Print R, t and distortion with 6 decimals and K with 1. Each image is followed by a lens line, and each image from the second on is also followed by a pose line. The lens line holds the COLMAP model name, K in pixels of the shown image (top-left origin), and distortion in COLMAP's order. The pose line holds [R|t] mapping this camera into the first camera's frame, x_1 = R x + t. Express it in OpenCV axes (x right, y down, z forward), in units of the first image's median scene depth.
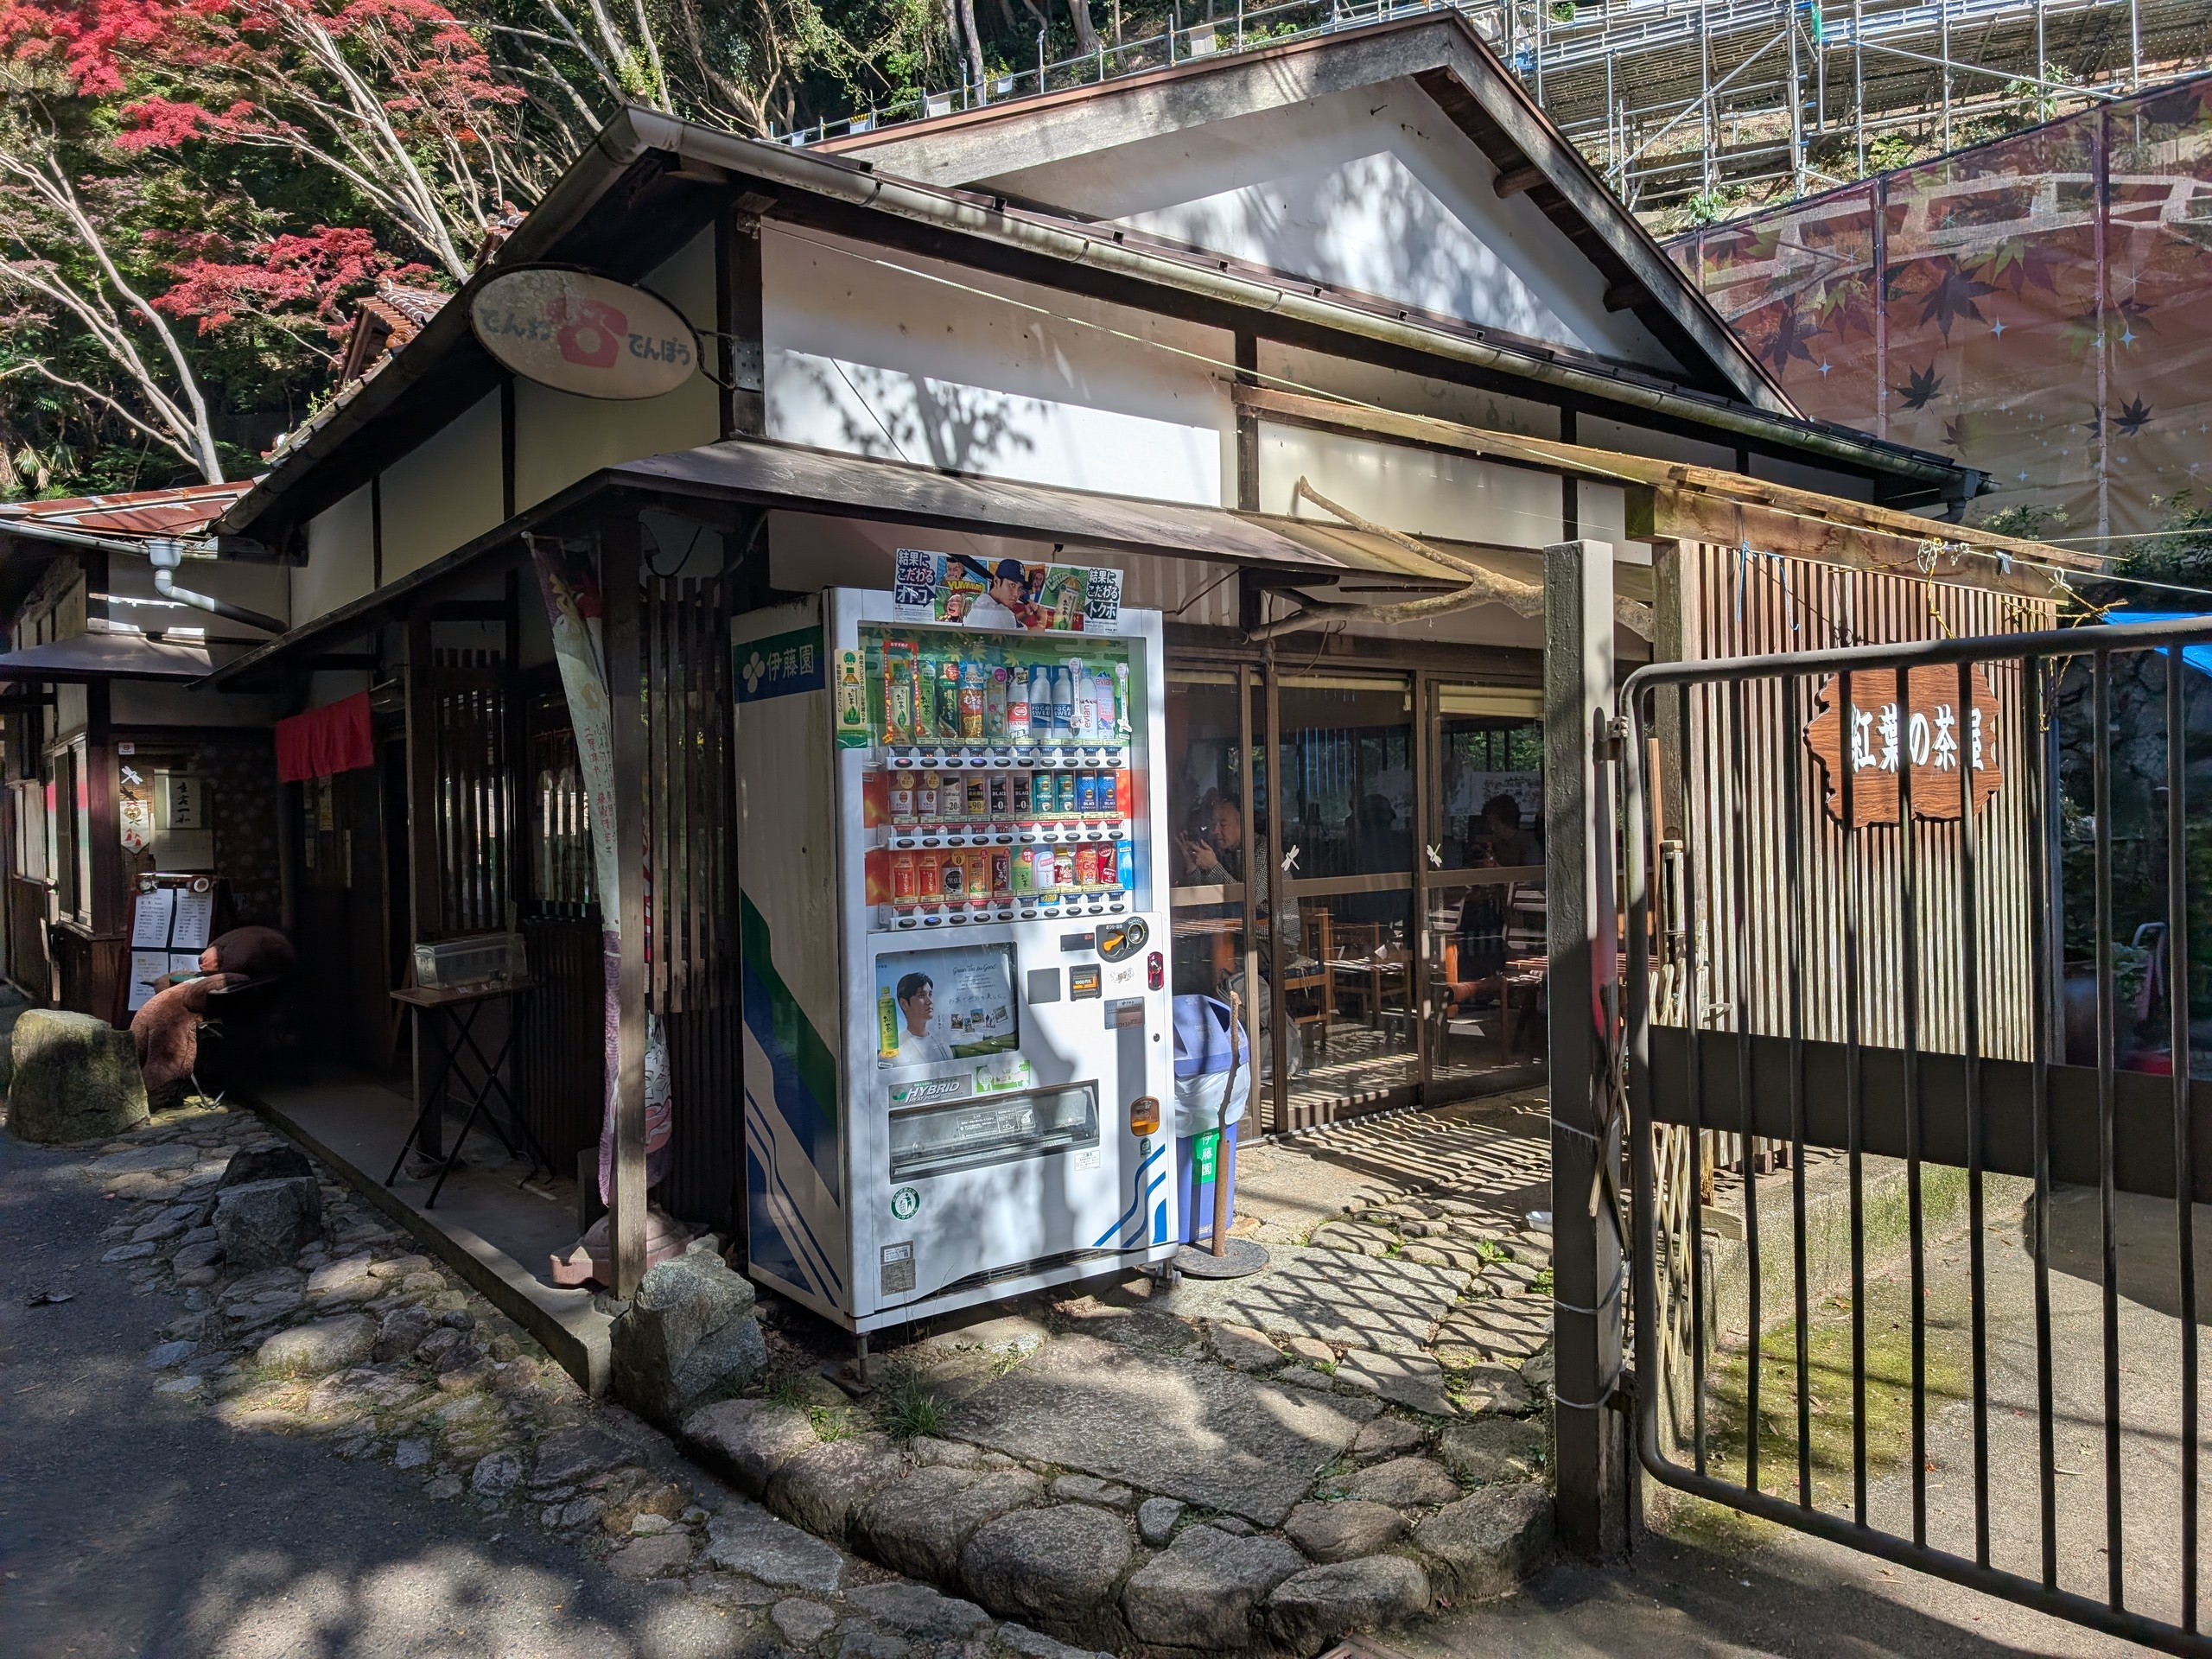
lens RADIAL K [[1527.3, 0, 1106.0], [0, 1527.3, 829.5], [0, 0, 1]] dist [0.037505, -0.033610]
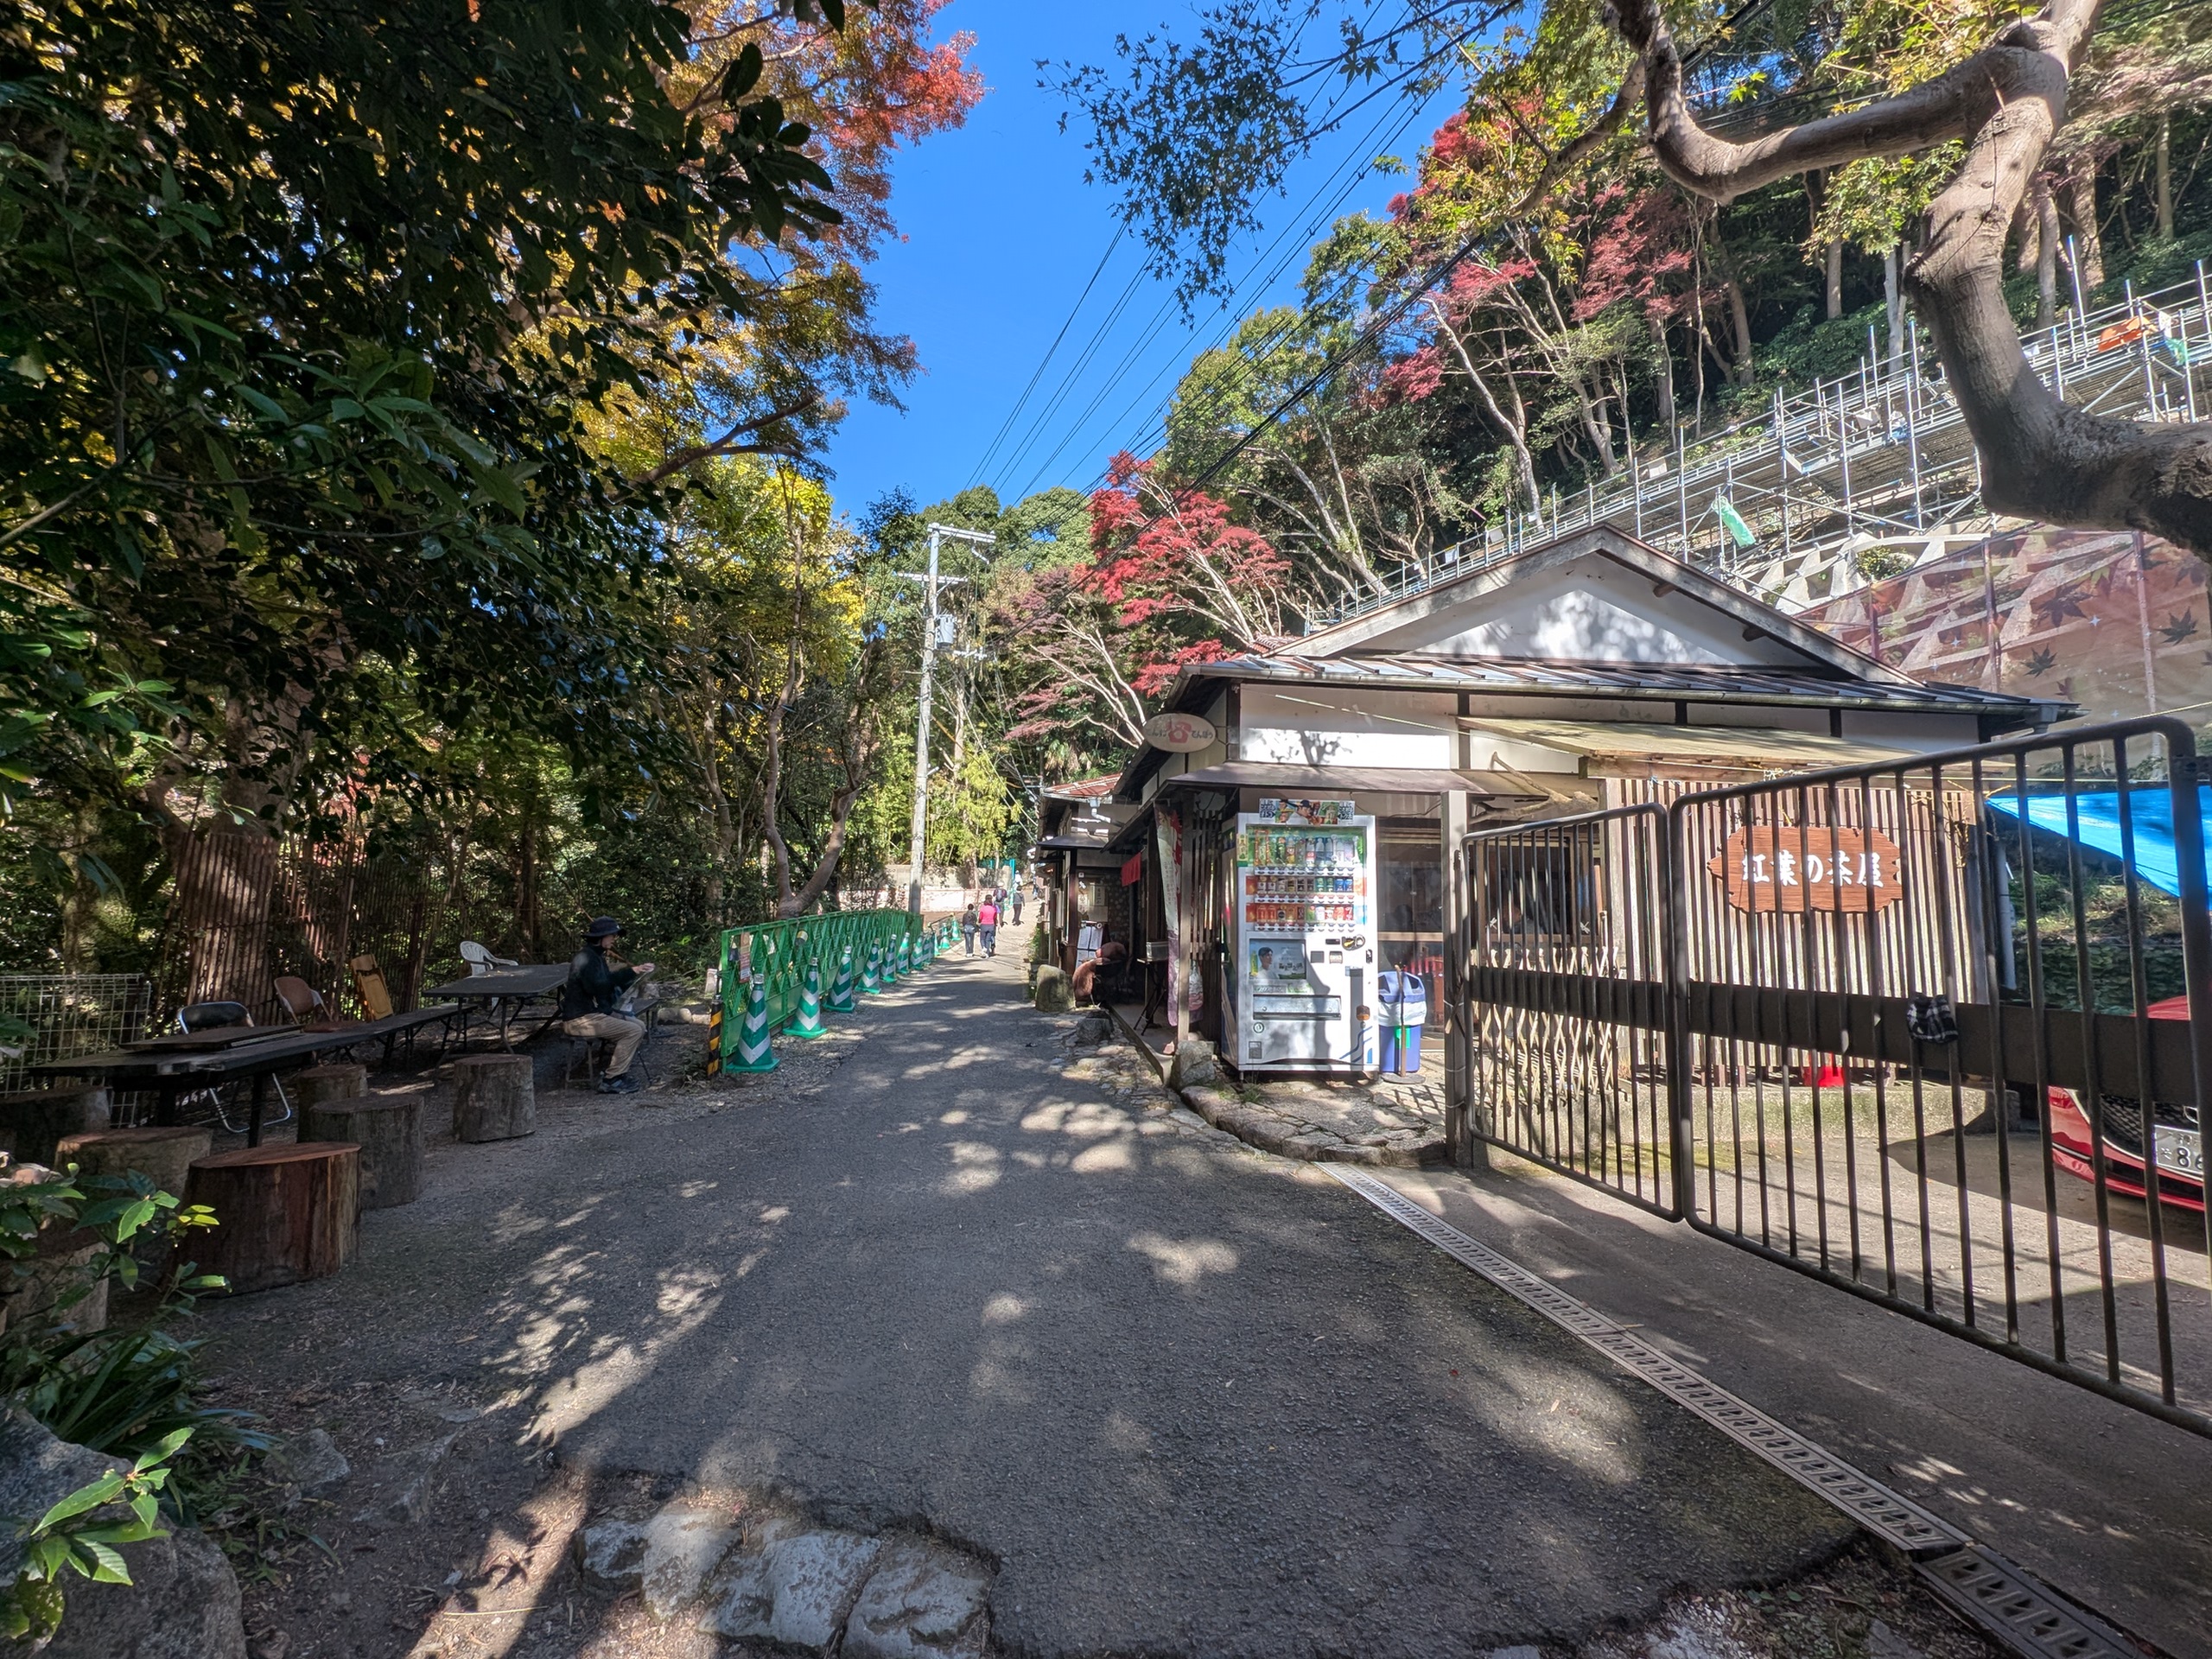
lens RADIAL K [[901.0, 0, 1106.0], [0, 901.0, 829.5], [0, 0, 1]] dist [0.000346, 0.000067]
pose [[0.829202, -0.021890, -0.558521, 0.355062], [-0.045172, 0.993340, -0.105997, 0.042849], [0.557121, 0.113122, 0.822690, -0.350620]]
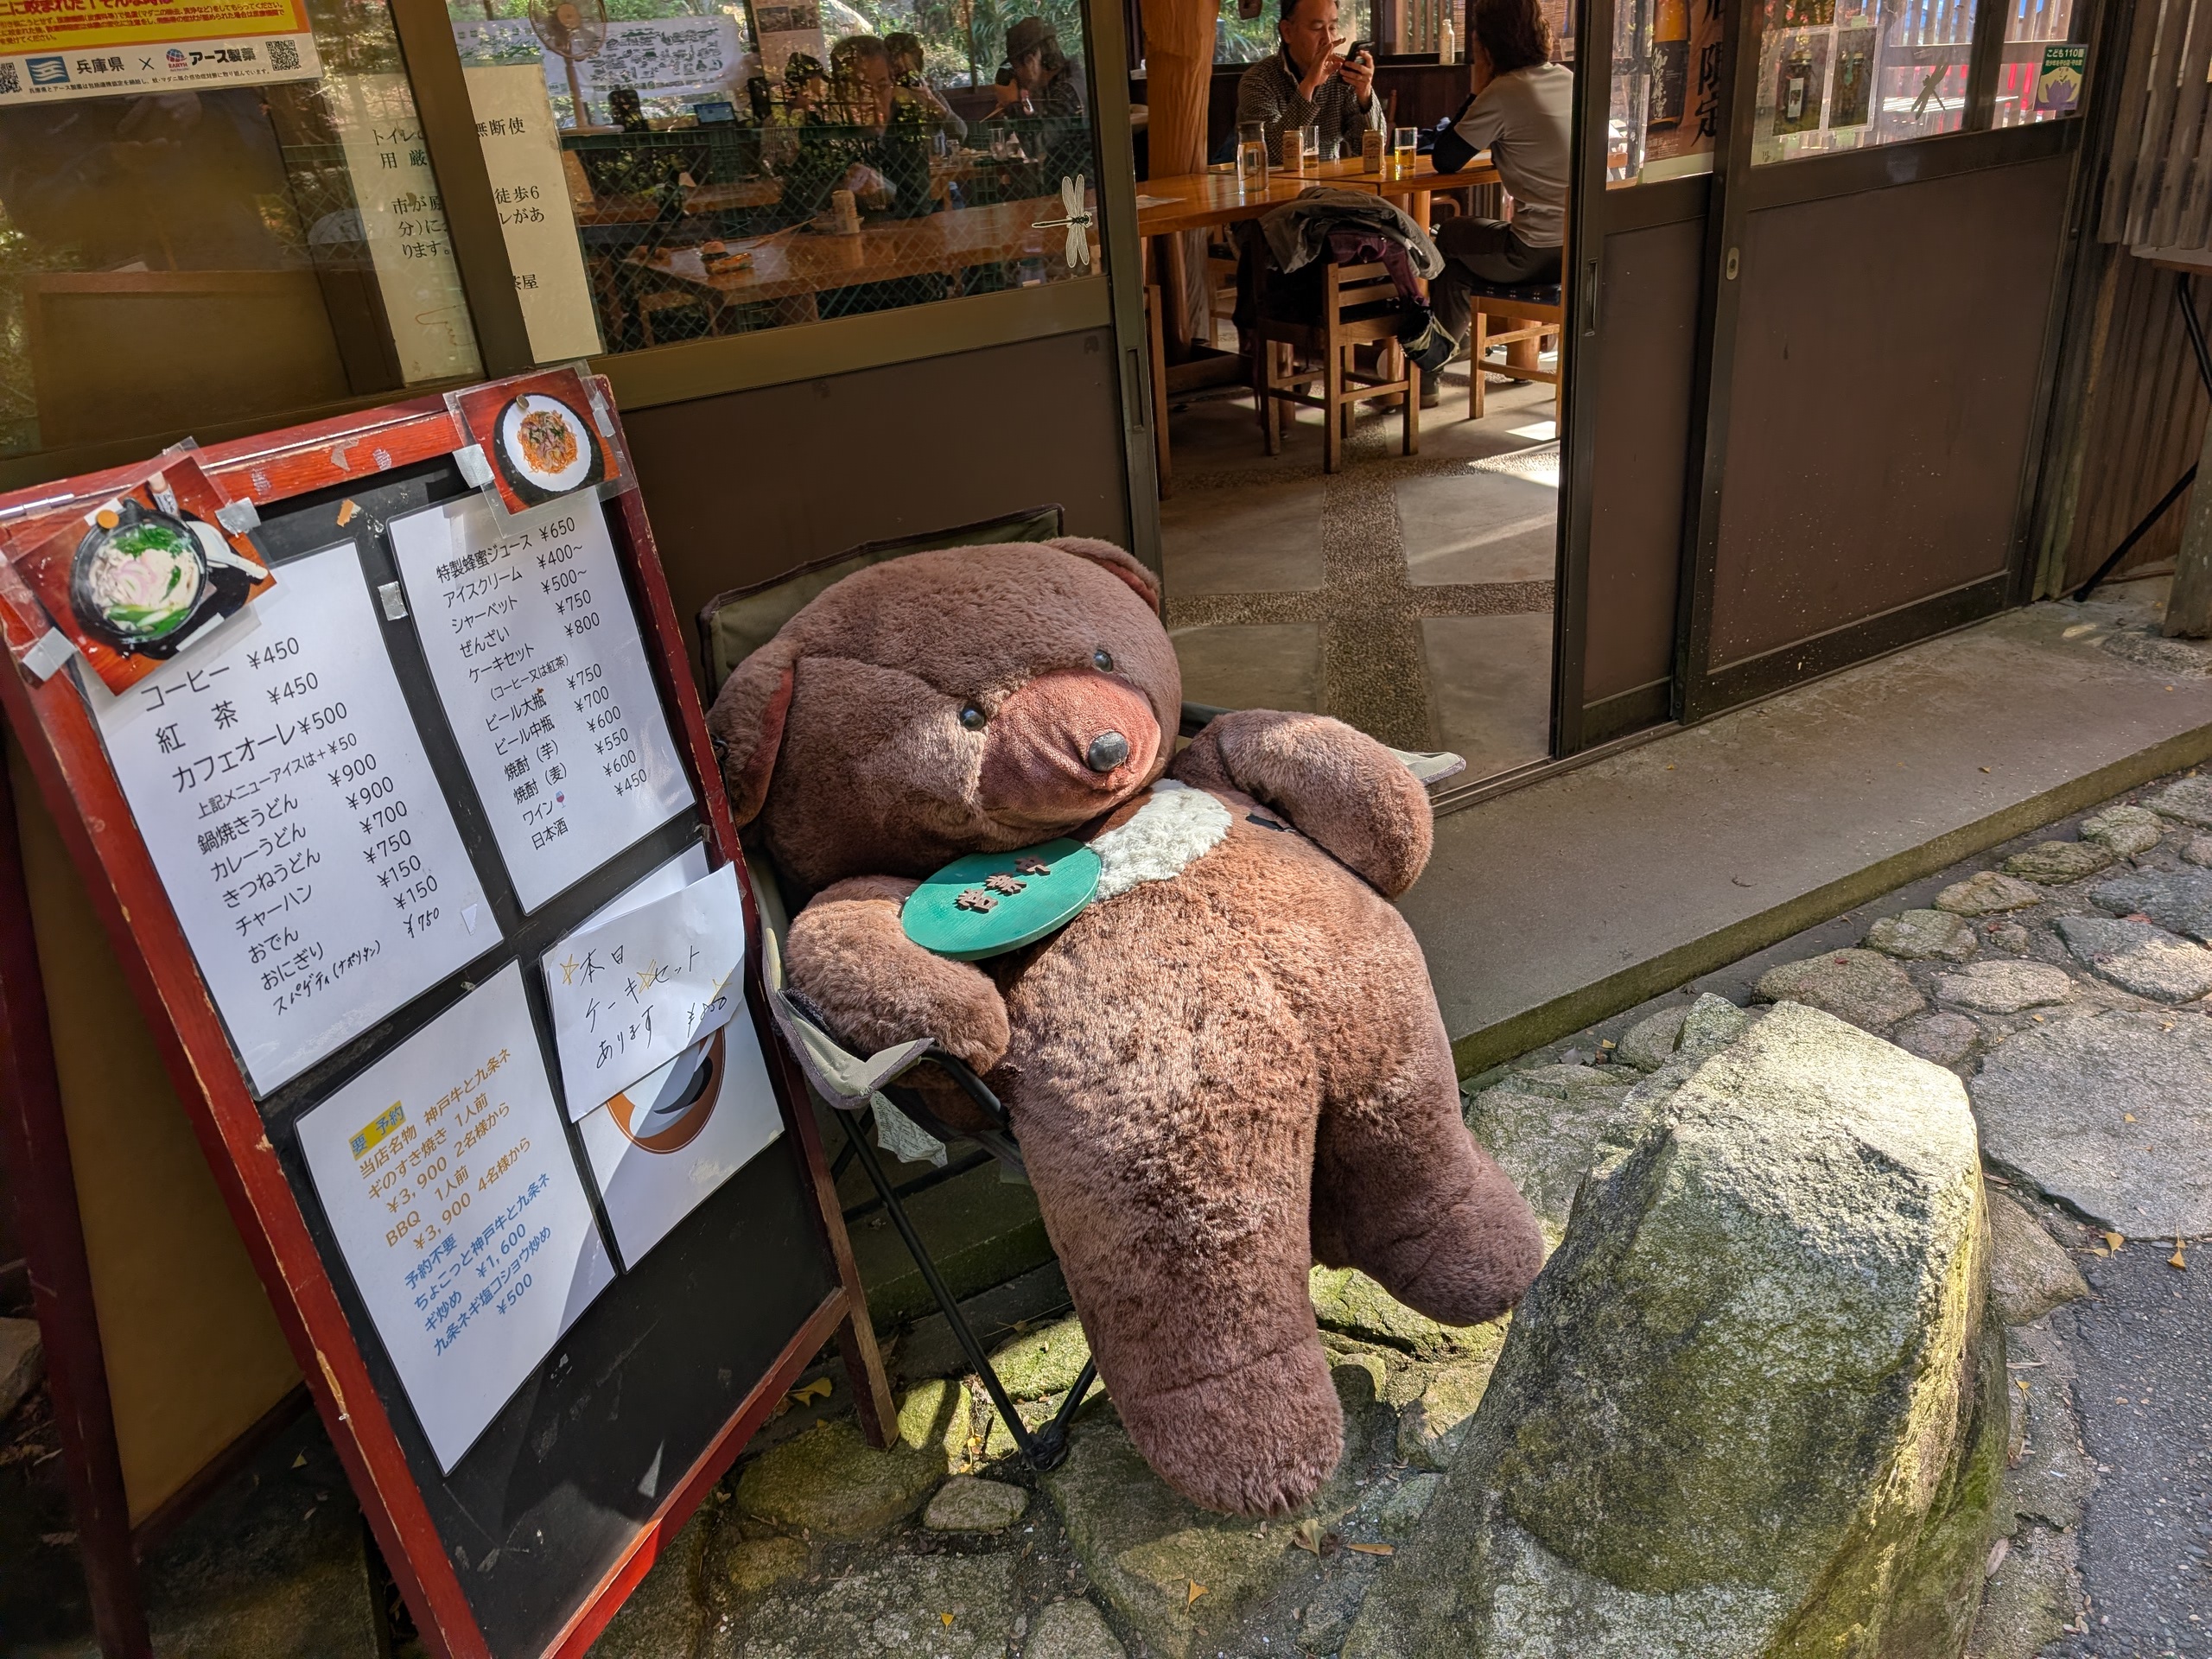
lens RADIAL K [[1527.3, 0, 1106.0], [0, 1527.3, 829.5], [0, 0, 1]] dist [0.037505, -0.033610]
pose [[0.174421, -0.429310, 0.886155, -0.914648], [0.100074, 0.903019, 0.417783, 0.015742], [-0.979573, 0.015811, 0.200468, 1.154662]]
